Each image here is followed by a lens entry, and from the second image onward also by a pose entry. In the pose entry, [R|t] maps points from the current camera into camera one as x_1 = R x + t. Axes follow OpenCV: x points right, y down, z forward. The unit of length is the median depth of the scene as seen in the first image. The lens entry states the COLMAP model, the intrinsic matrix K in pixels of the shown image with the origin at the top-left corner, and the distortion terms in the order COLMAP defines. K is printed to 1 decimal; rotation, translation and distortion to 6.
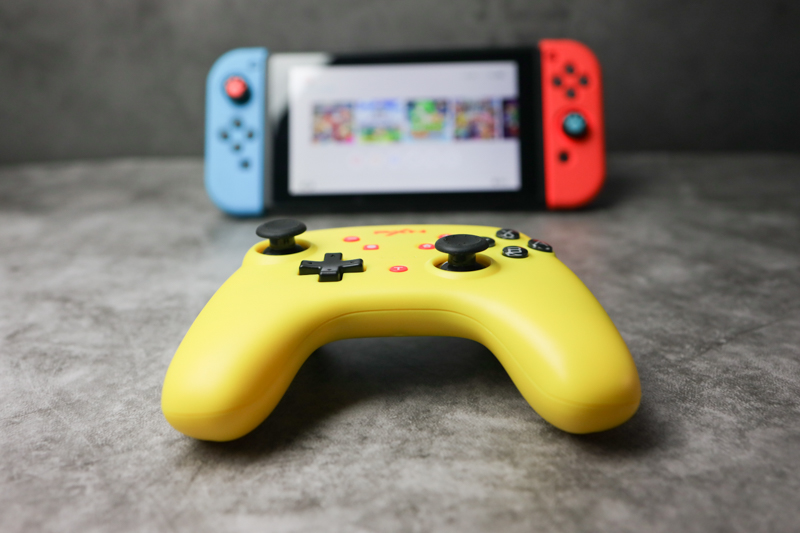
lens RADIAL K [[876.1, 0, 414.4], [0, 876.1, 263.3], [0, 0, 1]] dist [0.022369, -0.037045]
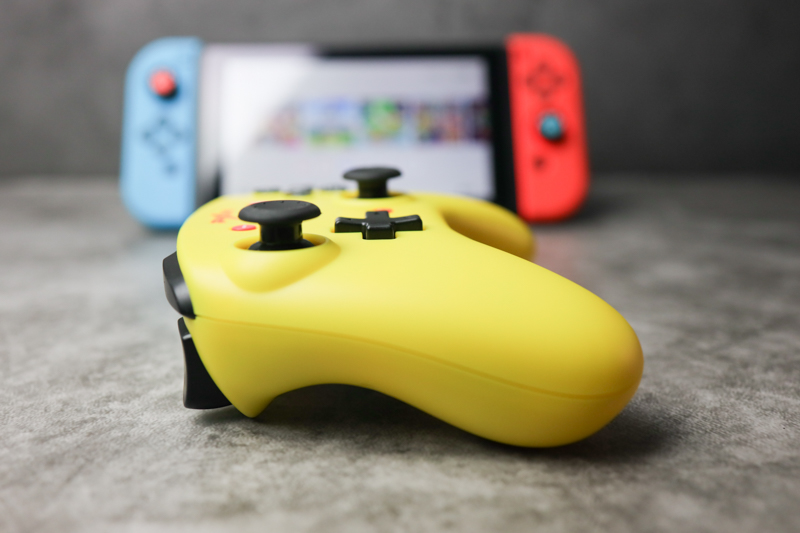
lens RADIAL K [[876.1, 0, 414.4], [0, 876.1, 263.3], [0, 0, 1]] dist [0.022369, -0.037045]
pose [[0.997624, -0.001796, 0.068864, -0.023928], [0.010156, 0.992570, -0.121252, 0.130788], [-0.068134, 0.121663, 0.990230, 0.224871]]
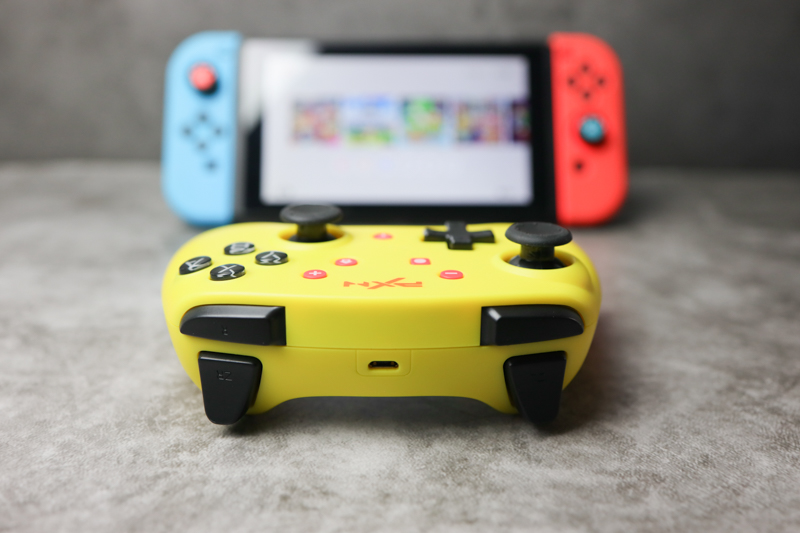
lens RADIAL K [[876.1, 0, 414.4], [0, 876.1, 263.3], [0, 0, 1]] dist [0.022369, -0.037045]
pose [[0.997739, 0.019681, 0.064263, -0.074581], [-0.016468, 0.998606, -0.050156, 0.034029], [-0.065160, 0.048984, 0.996672, 0.214184]]
